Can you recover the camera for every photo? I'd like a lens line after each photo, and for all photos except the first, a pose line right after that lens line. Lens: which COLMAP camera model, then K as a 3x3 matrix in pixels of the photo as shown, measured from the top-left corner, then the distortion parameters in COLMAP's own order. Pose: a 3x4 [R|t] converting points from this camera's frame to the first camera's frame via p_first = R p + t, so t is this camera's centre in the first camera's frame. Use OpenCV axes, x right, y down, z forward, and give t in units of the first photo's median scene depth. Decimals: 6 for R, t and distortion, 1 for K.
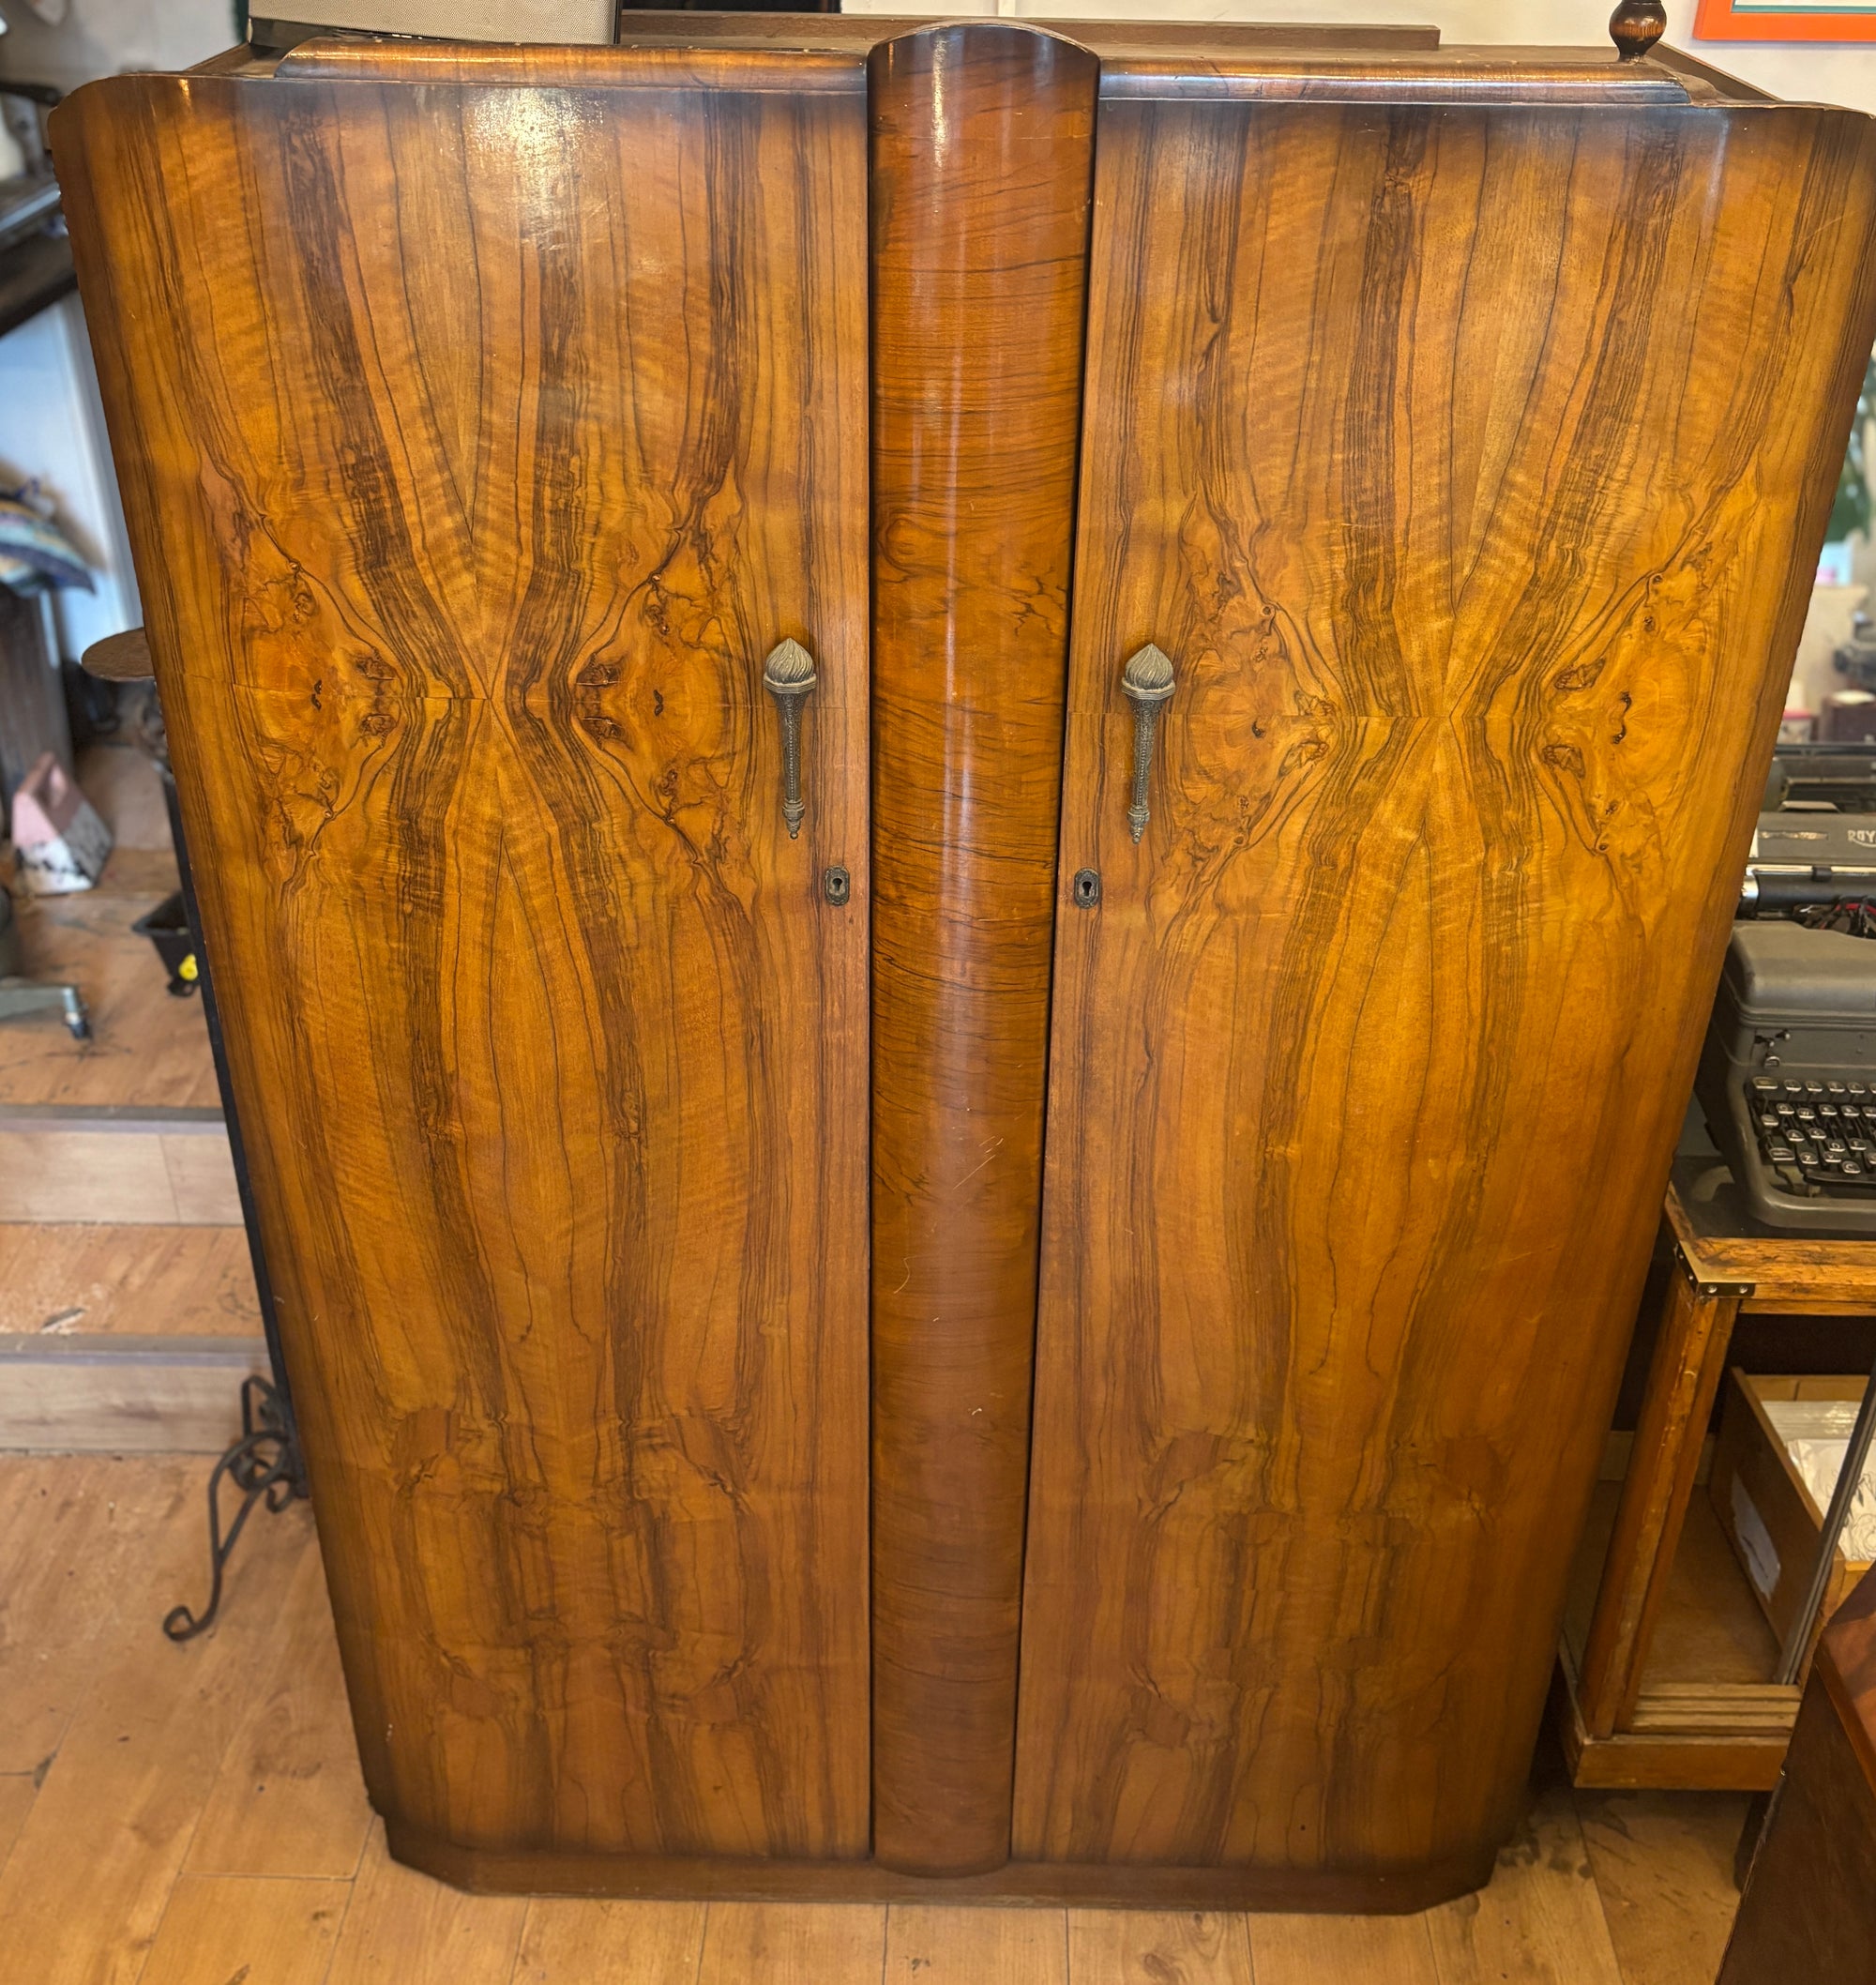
lens RADIAL K [[1916.7, 0, 941.6], [0, 1916.7, 980.5], [0, 0, 1]] dist [0.015037, 0.000000]
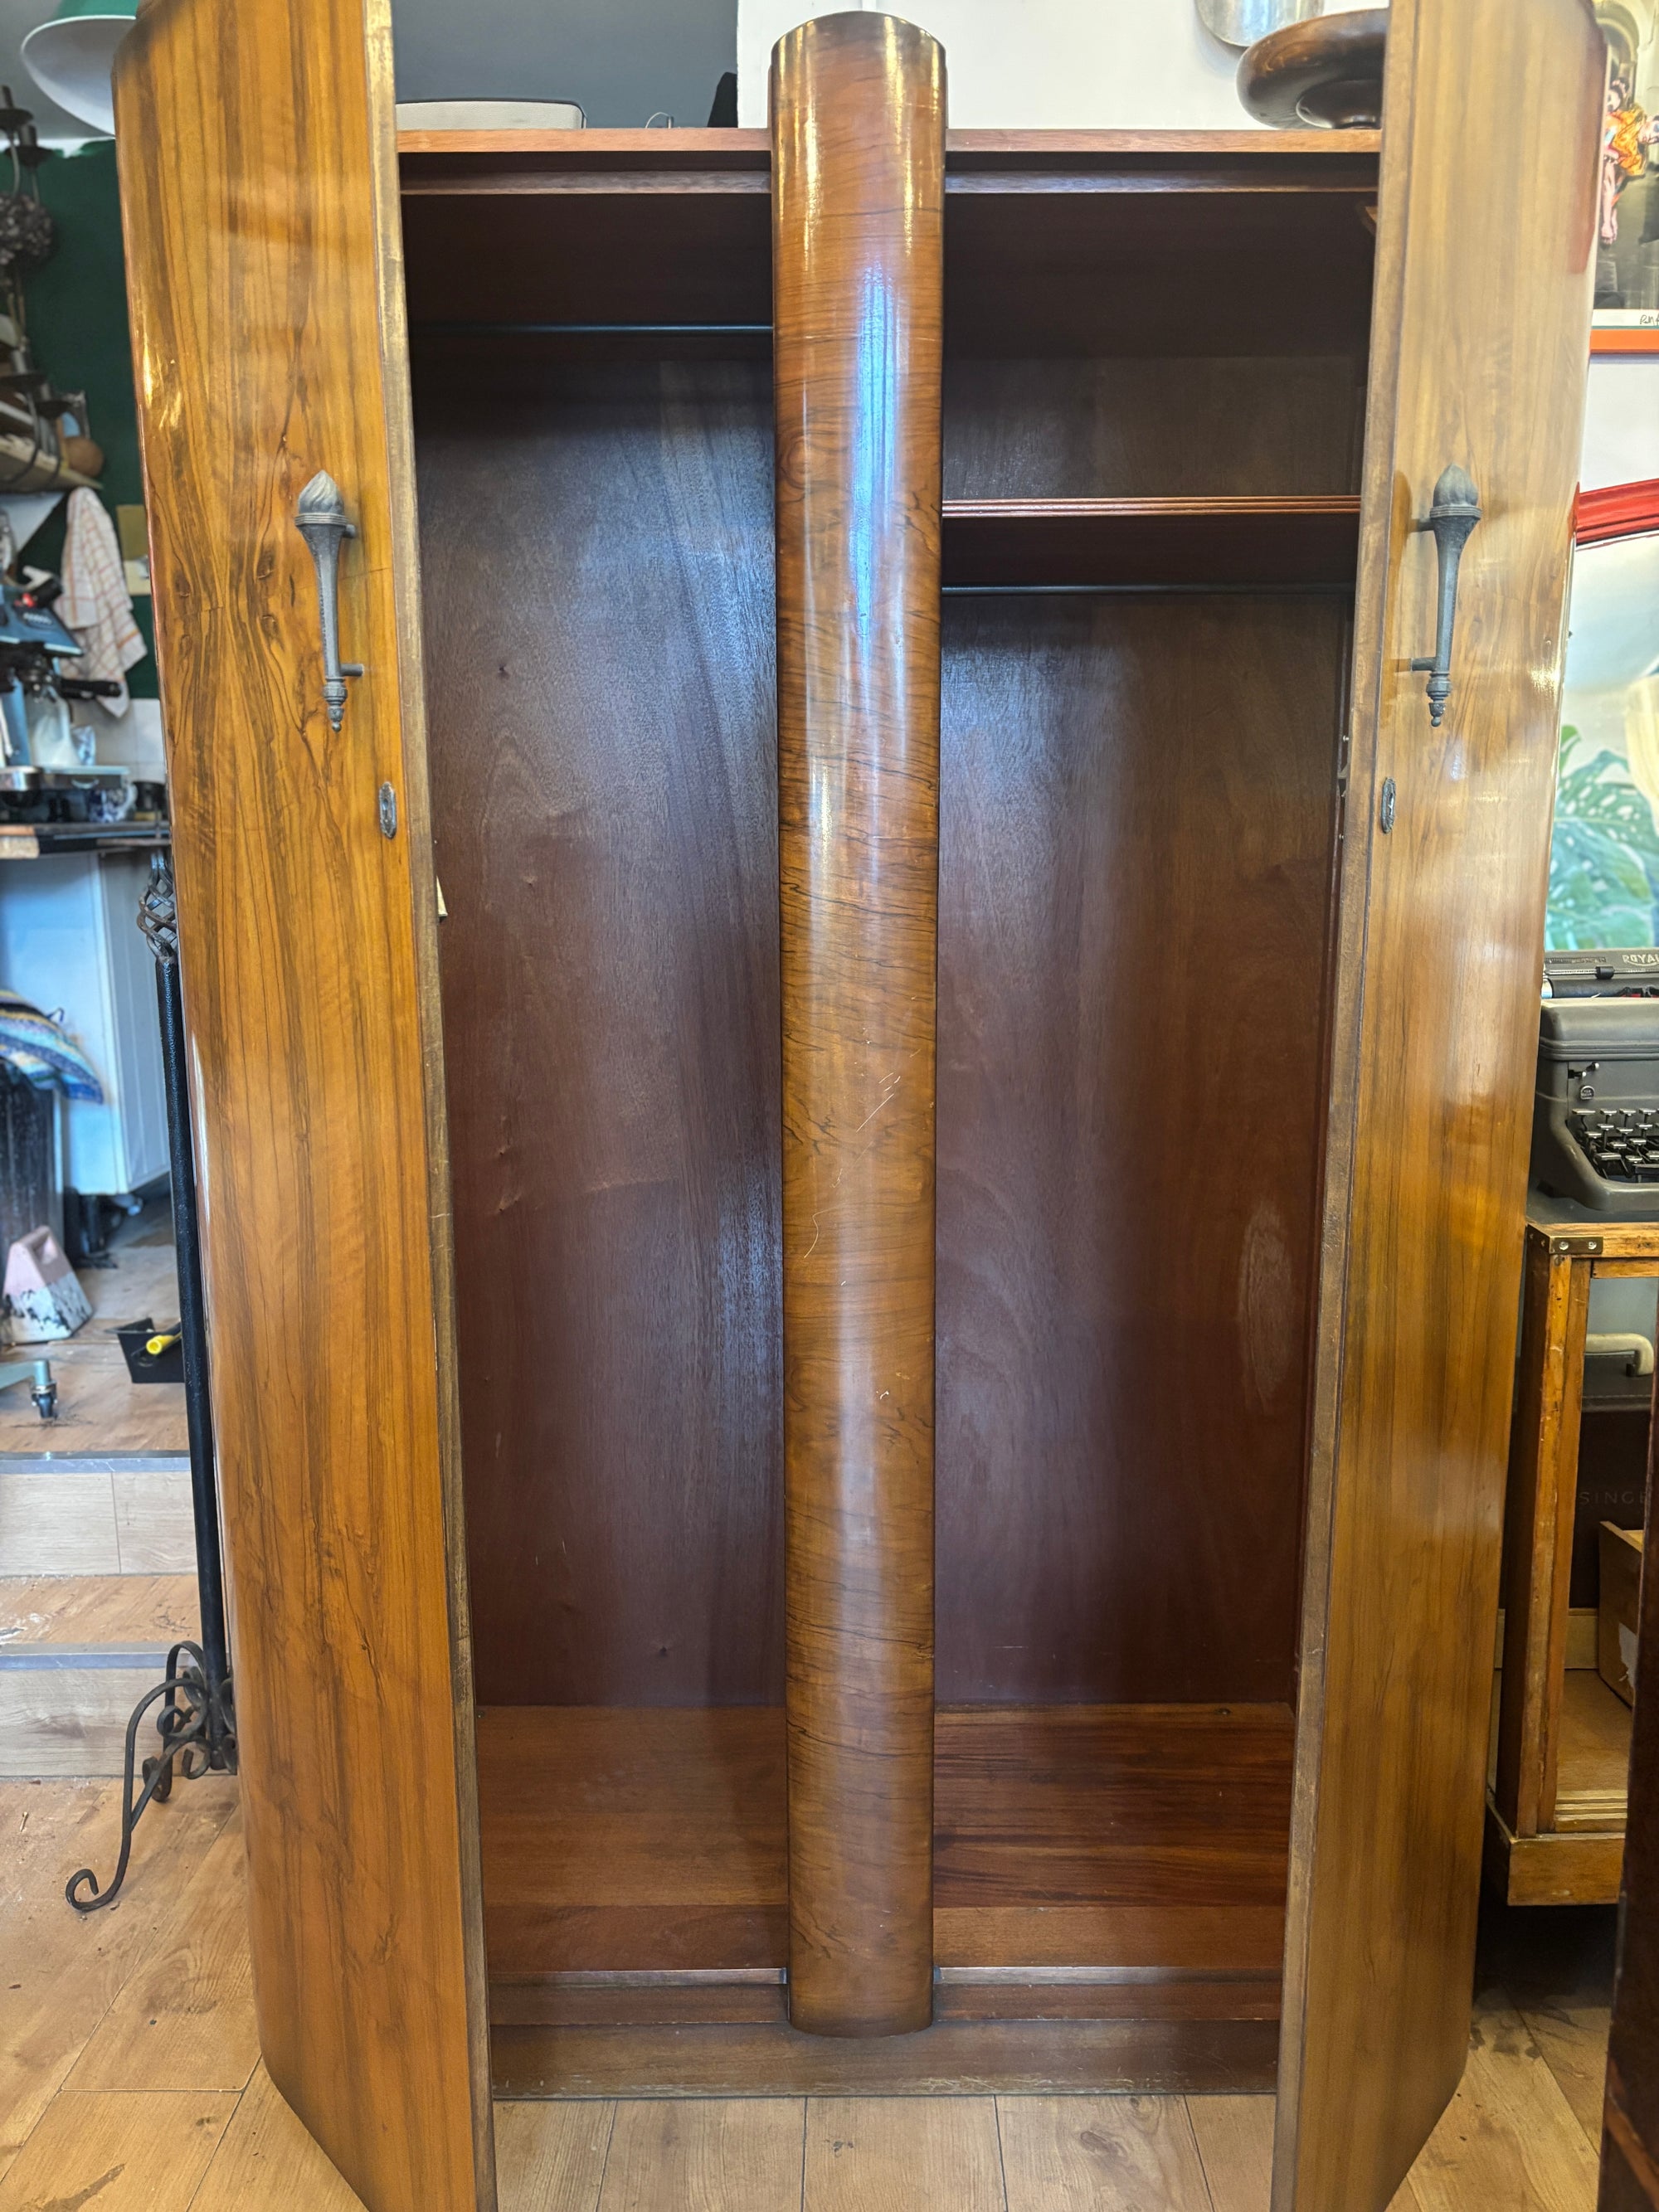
lens RADIAL K [[1666.5, 0, 845.5], [0, 1666.5, 1118.7], [0, 0, 1]] dist [0.055786, -0.056790]
pose [[0.999640, -0.022641, 0.014395, -0.010116], [0.025916, 0.953703, -0.299633, 0.275439], [-0.006945, 0.299898, 0.953946, 0.062824]]
